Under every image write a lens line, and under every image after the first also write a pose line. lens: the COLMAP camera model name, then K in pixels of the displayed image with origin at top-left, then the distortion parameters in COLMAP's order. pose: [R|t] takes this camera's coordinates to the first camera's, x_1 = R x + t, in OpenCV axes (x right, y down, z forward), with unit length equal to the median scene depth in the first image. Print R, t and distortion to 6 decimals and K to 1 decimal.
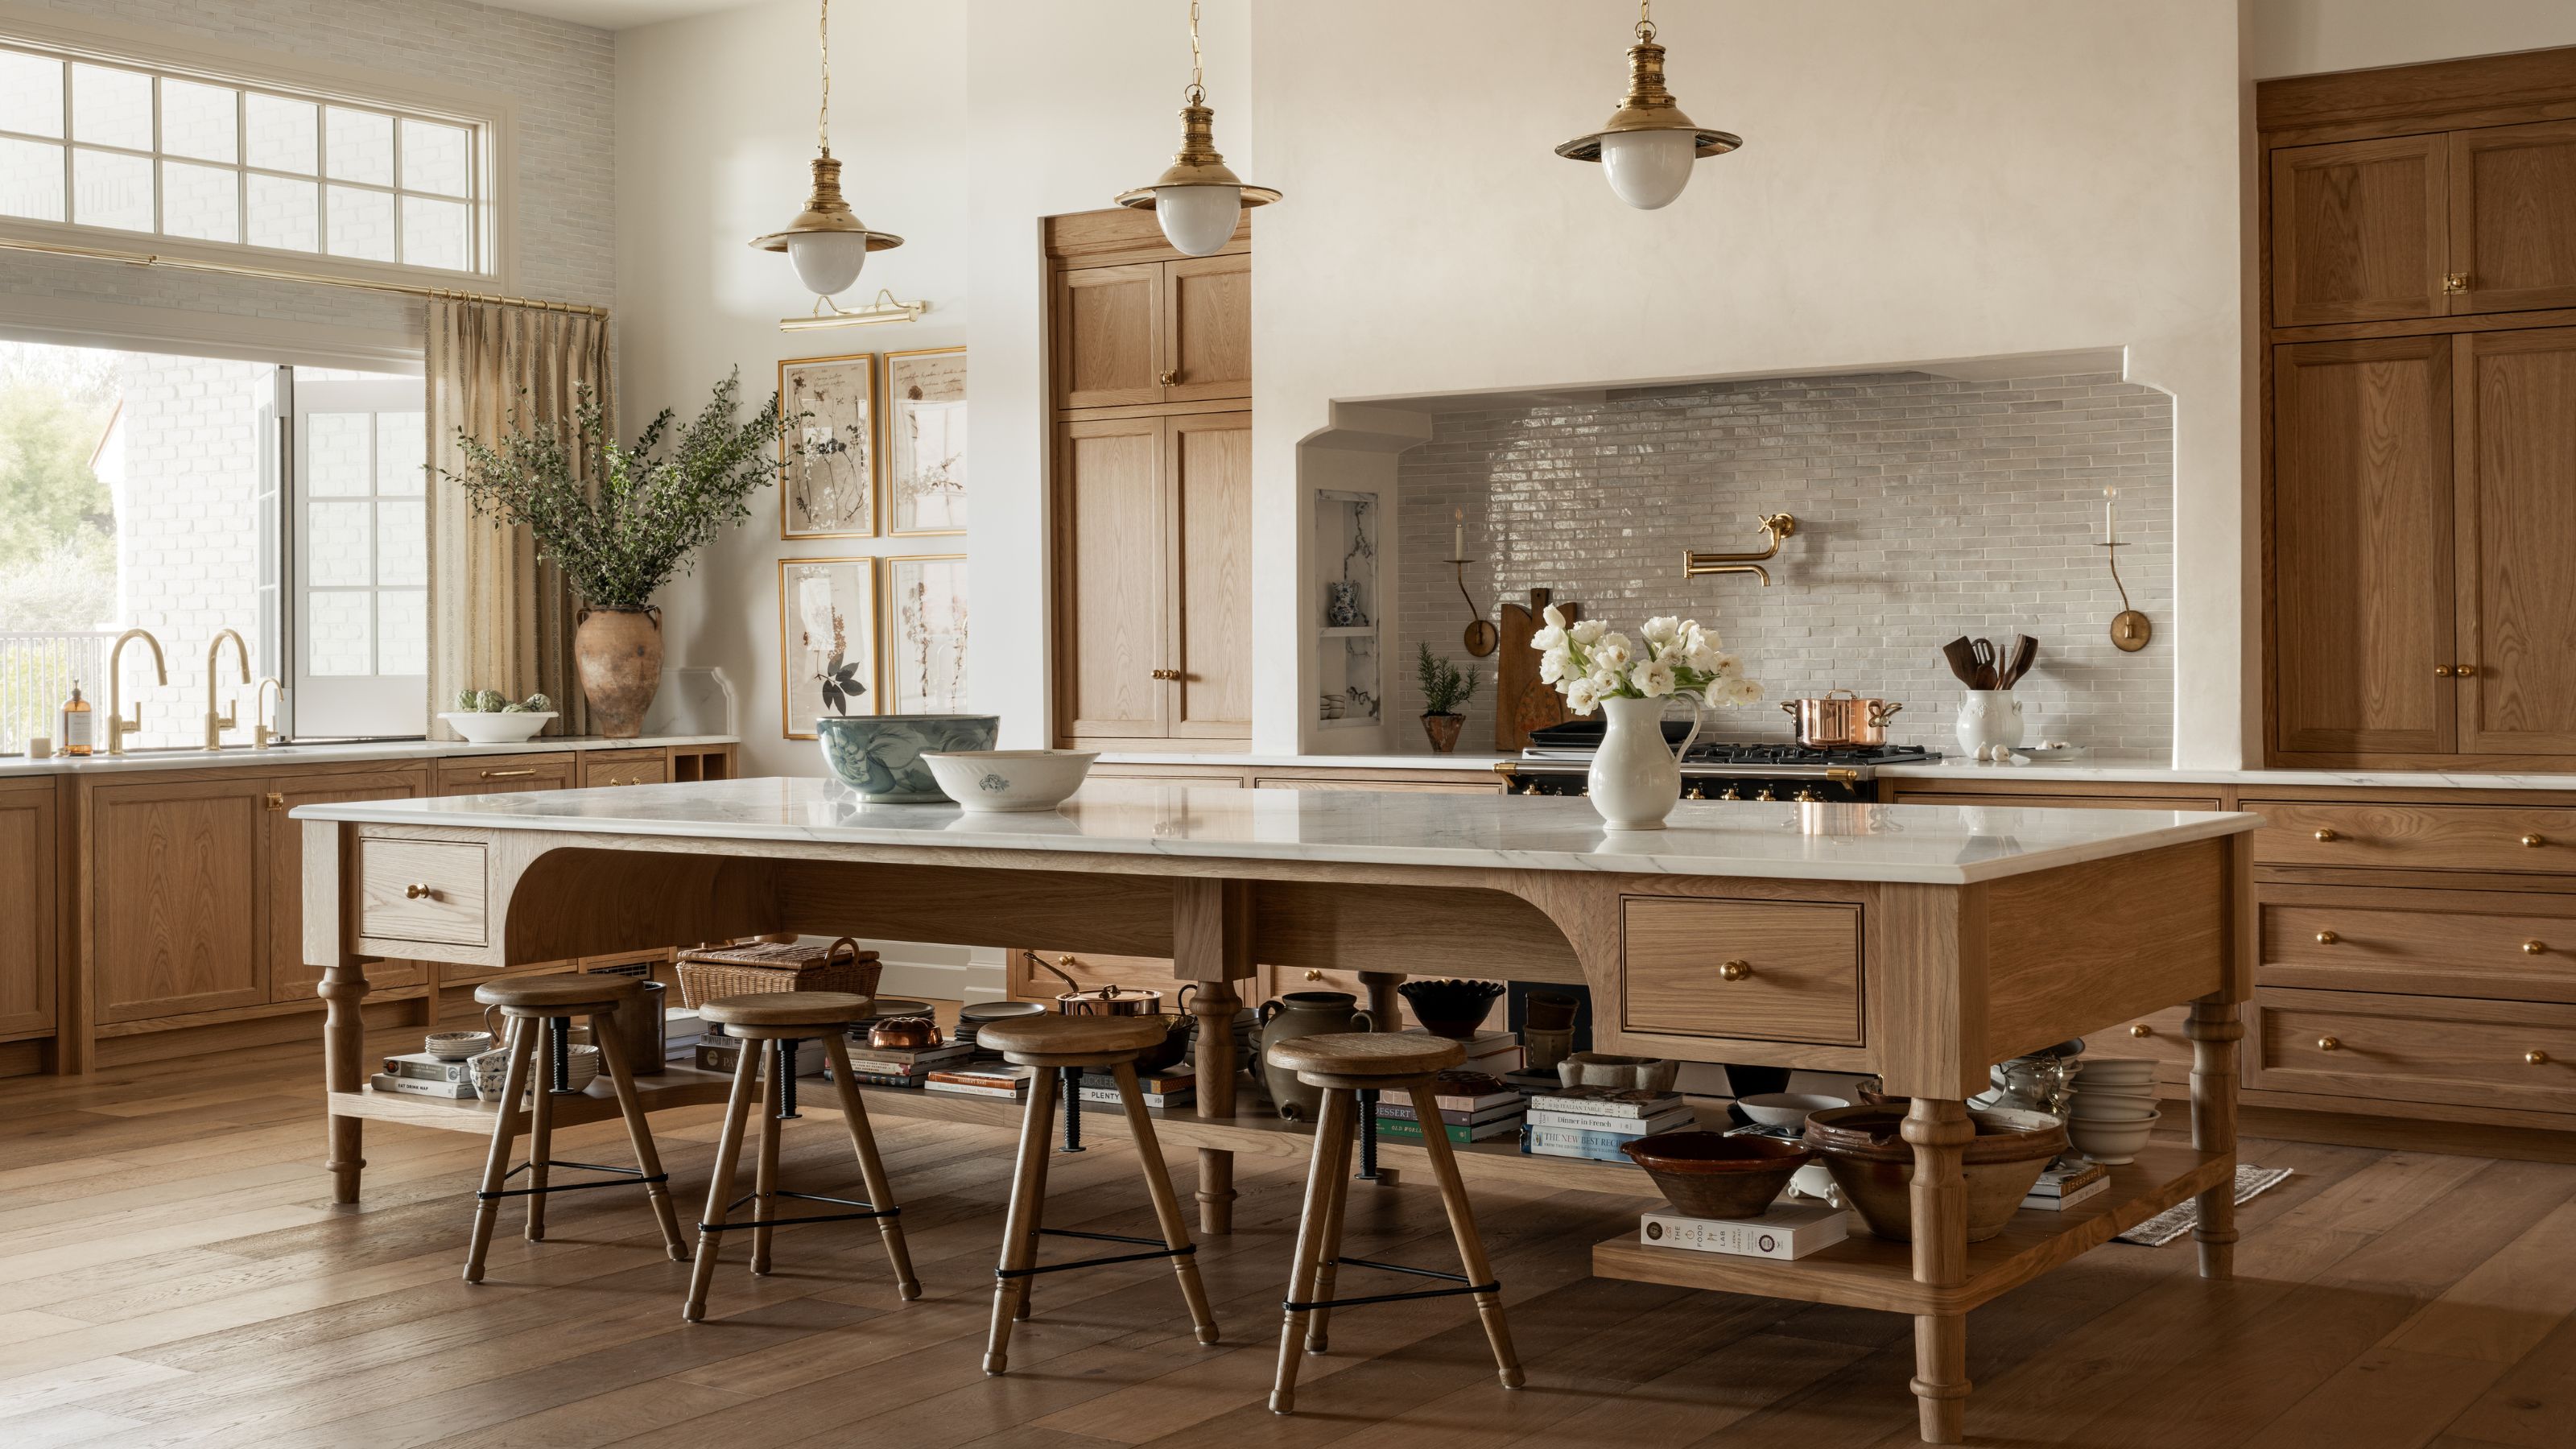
lens RADIAL K [[3149.8, 0, 1288.0], [0, 3149.8, 724.5], [0, 0, 1]] dist [-0.128839, 0.044131]
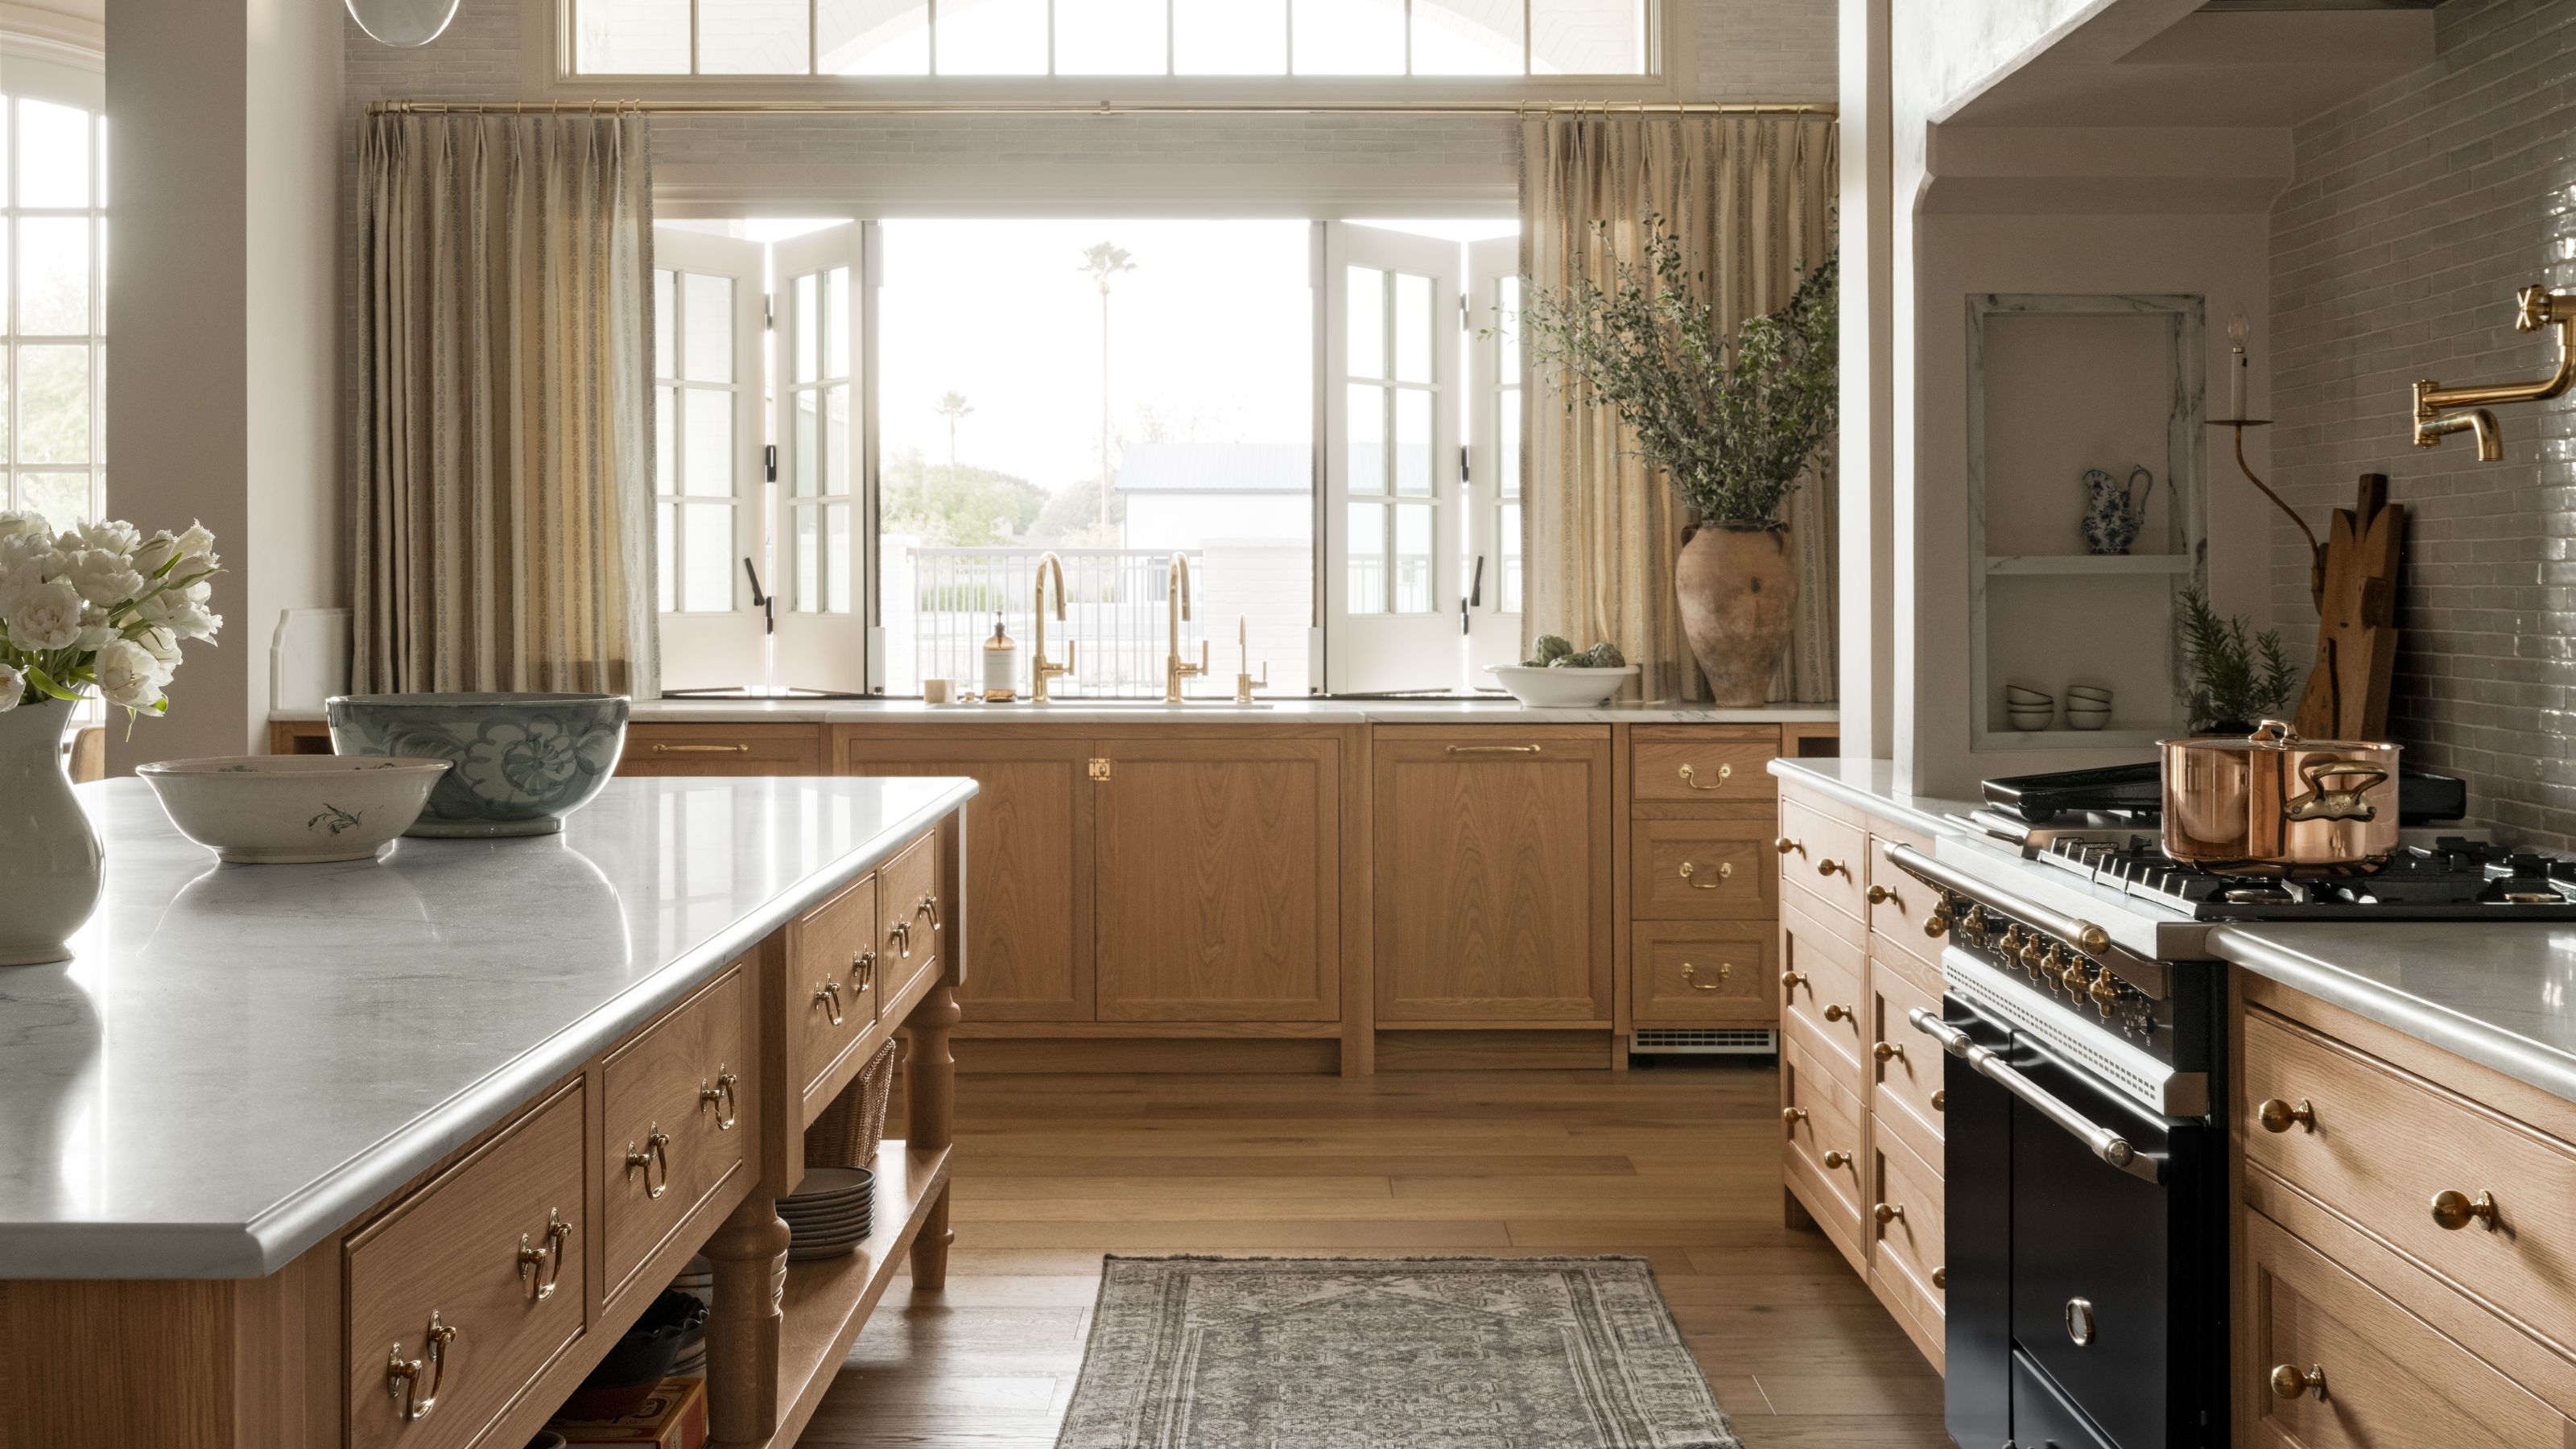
lens RADIAL K [[3149.8, 0, 1288.0], [0, 3149.8, 724.5], [0, 0, 1]] dist [-0.128839, 0.044131]
pose [[0.534278, 0.047291, -0.843985, 0.352450], [-0.026381, 0.998880, 0.039269, -0.018284], [0.844897, 0.001285, 0.534928, 0.562694]]
